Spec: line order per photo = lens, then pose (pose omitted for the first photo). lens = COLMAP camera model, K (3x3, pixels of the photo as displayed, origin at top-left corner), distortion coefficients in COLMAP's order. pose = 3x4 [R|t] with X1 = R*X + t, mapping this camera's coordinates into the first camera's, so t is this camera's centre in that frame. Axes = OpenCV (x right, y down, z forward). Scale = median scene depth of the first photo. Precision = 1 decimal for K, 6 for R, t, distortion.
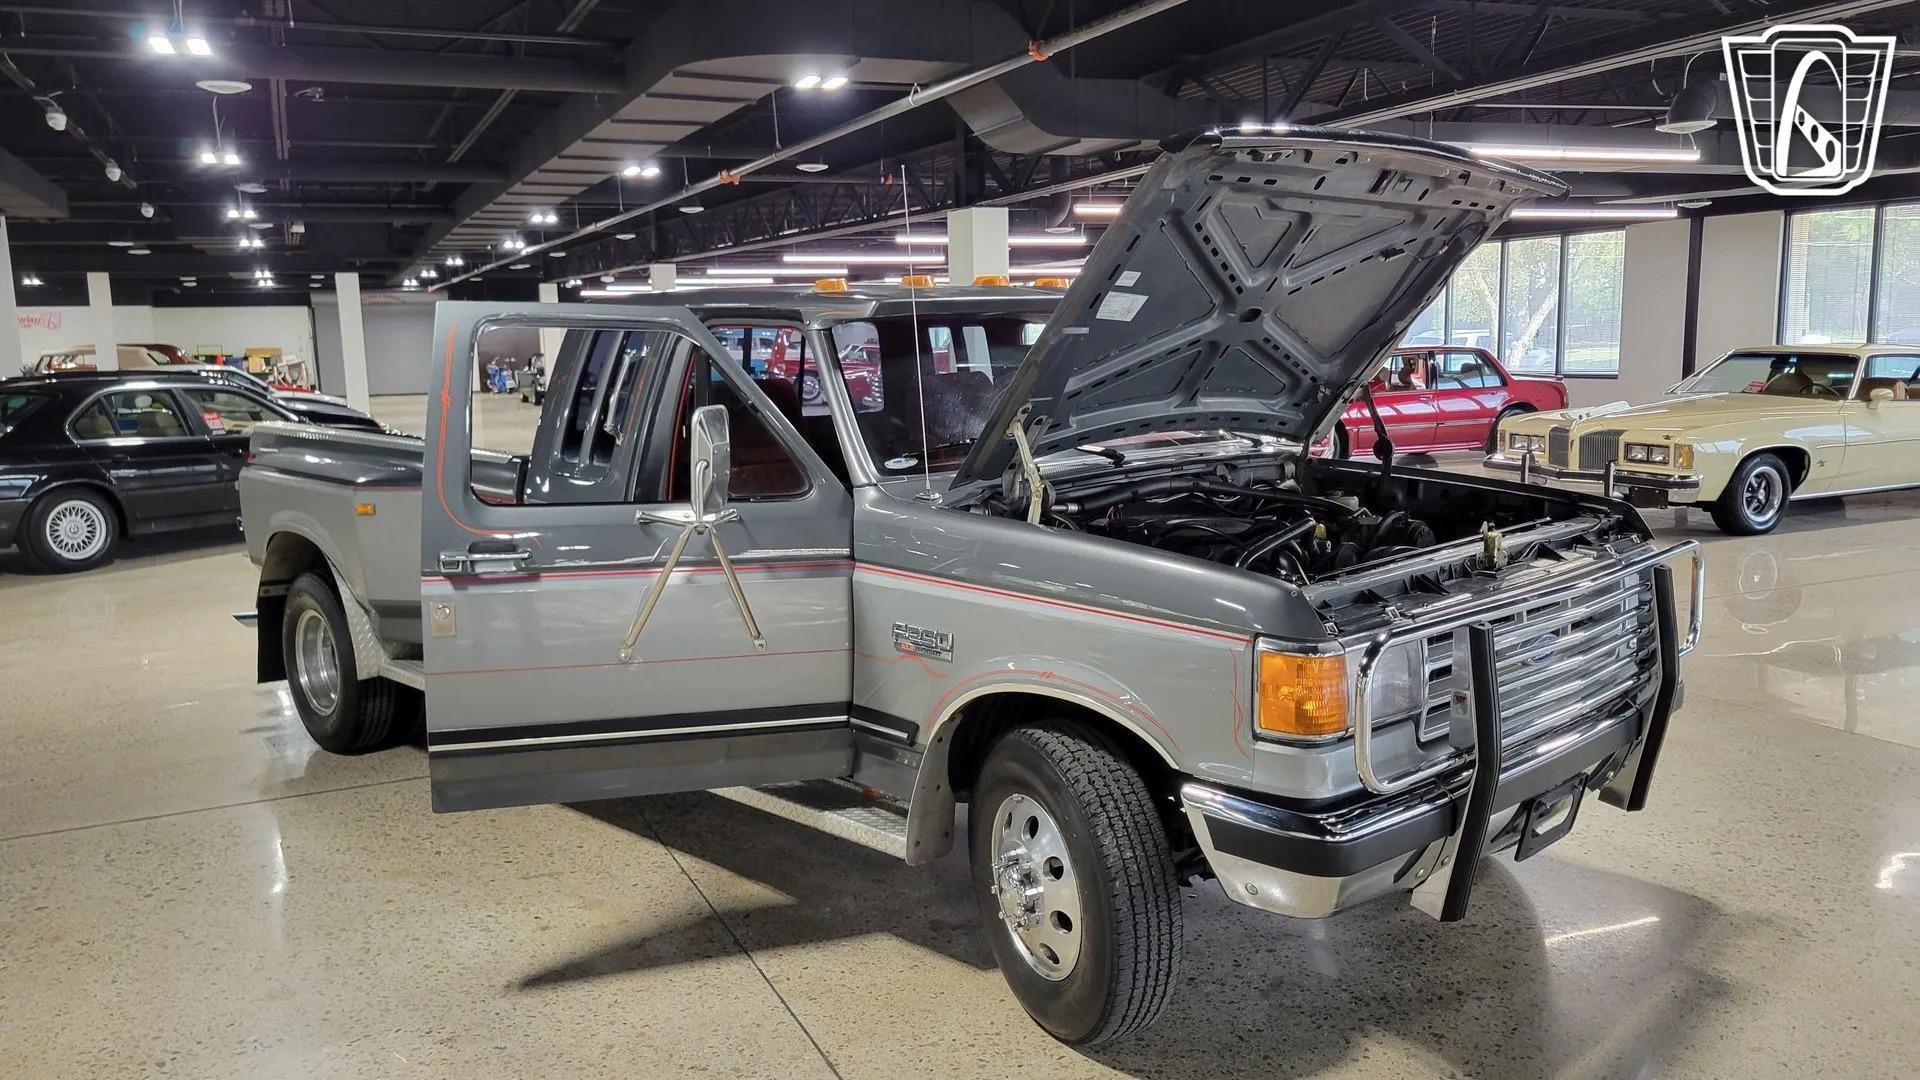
lens RADIAL K [[1394.7, 0, 983.0], [0, 1394.7, 556.8], [0, 0, 1]] dist [0.042259, -0.016627]
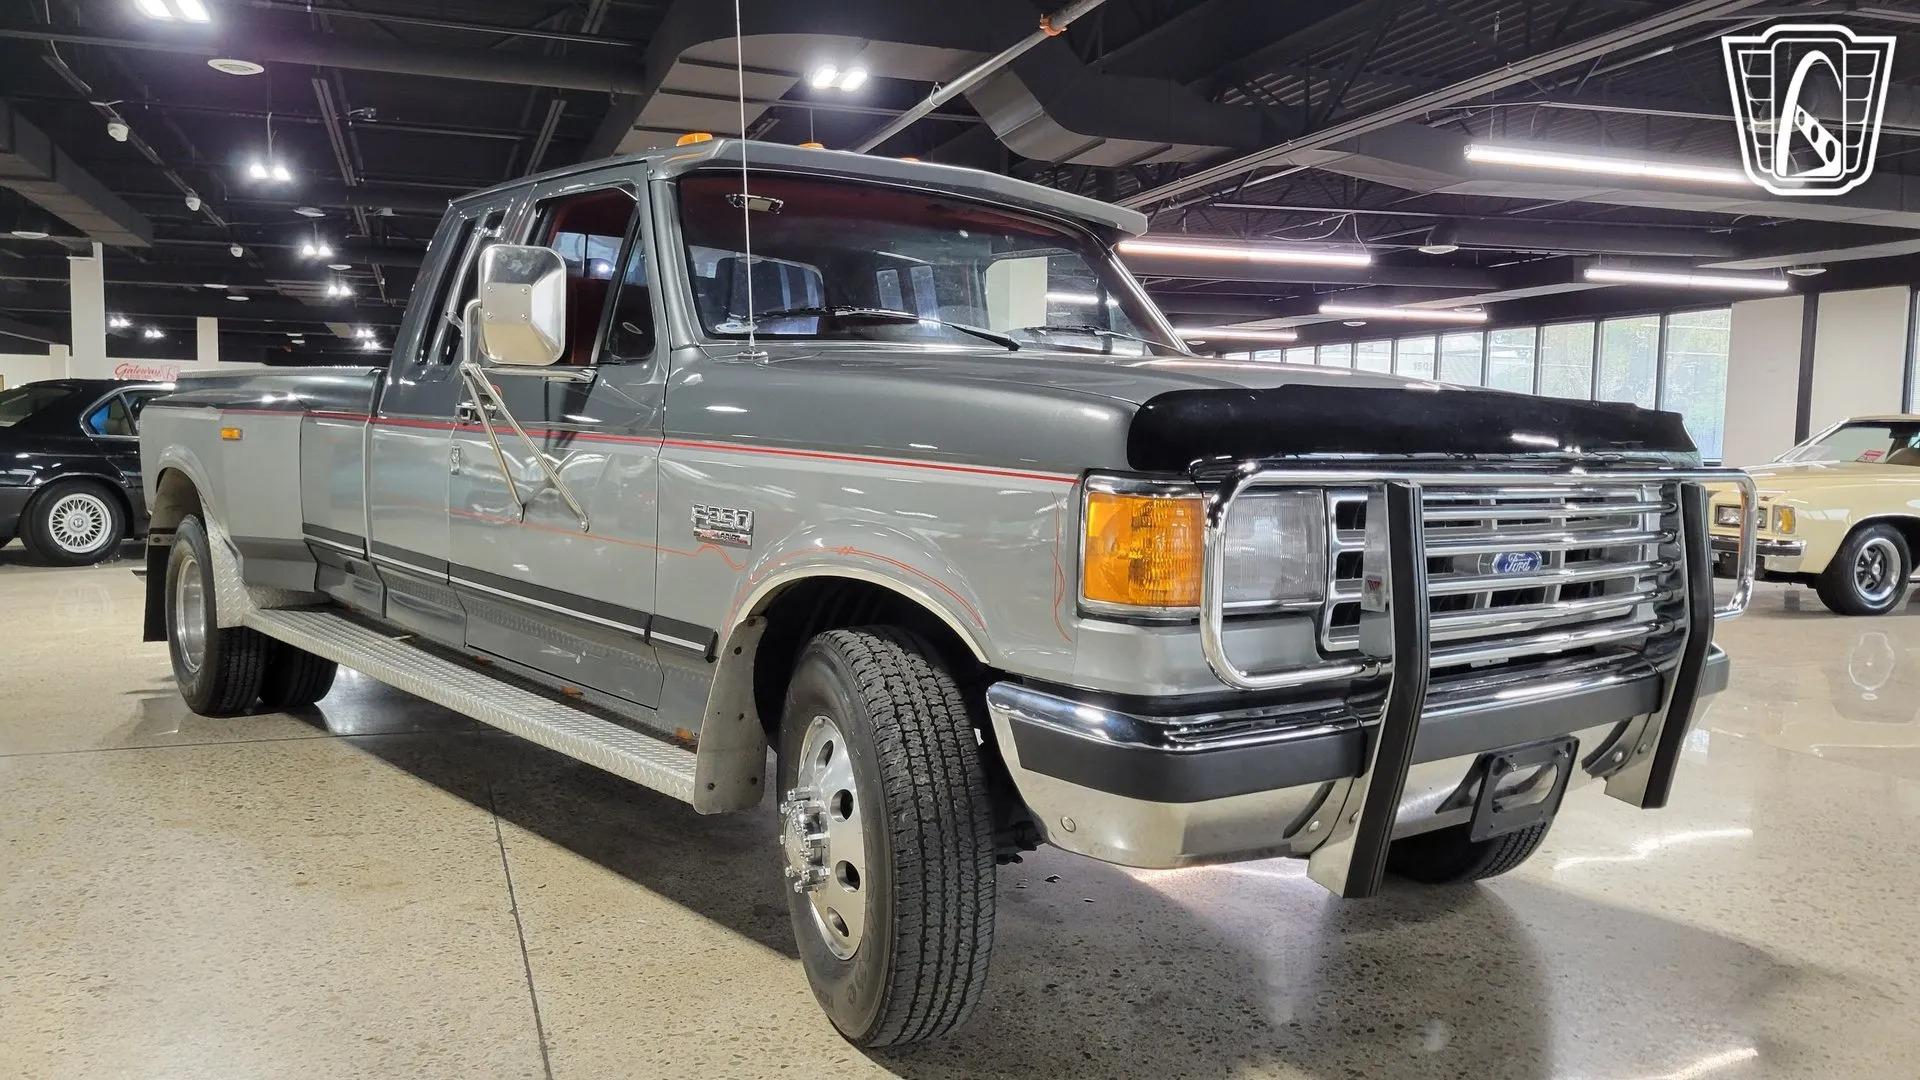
lens RADIAL K [[1394.7, 0, 954.7], [0, 1394.7, 558.9], [0, 0, 1]] dist [0.042259, -0.016627]
pose [[0.995423, 0.047415, -0.082975, 0.124738], [-0.053106, 0.996286, -0.067783, 0.101748], [0.079452, 0.071879, 0.994244, 0.174905]]
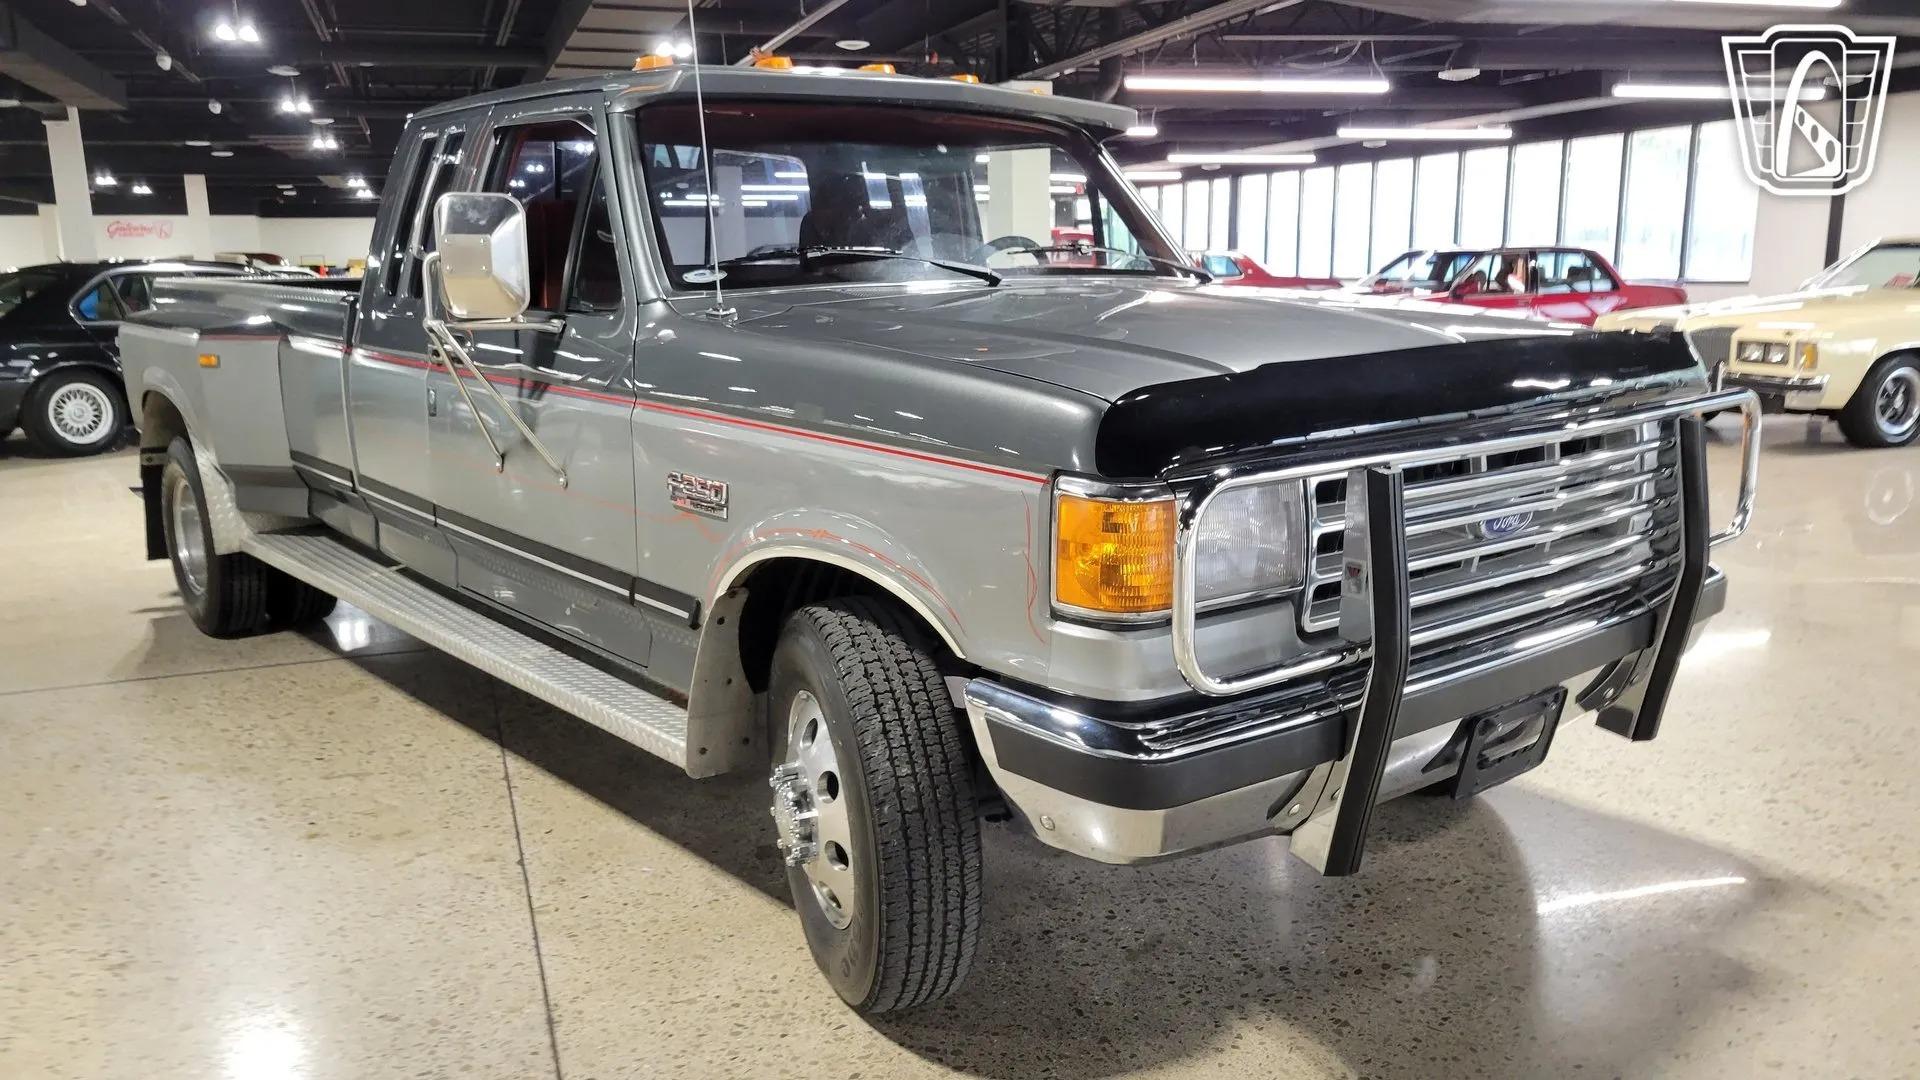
lens RADIAL K [[1394.7, 0, 965.1], [0, 1394.7, 561.5], [0, 0, 1]] dist [0.042259, -0.016627]
pose [[0.995996, 0.024016, -0.086107, 0.139223], [-0.019187, 0.998220, 0.056469, 0.040835], [0.087309, -0.054590, 0.994684, 0.185682]]
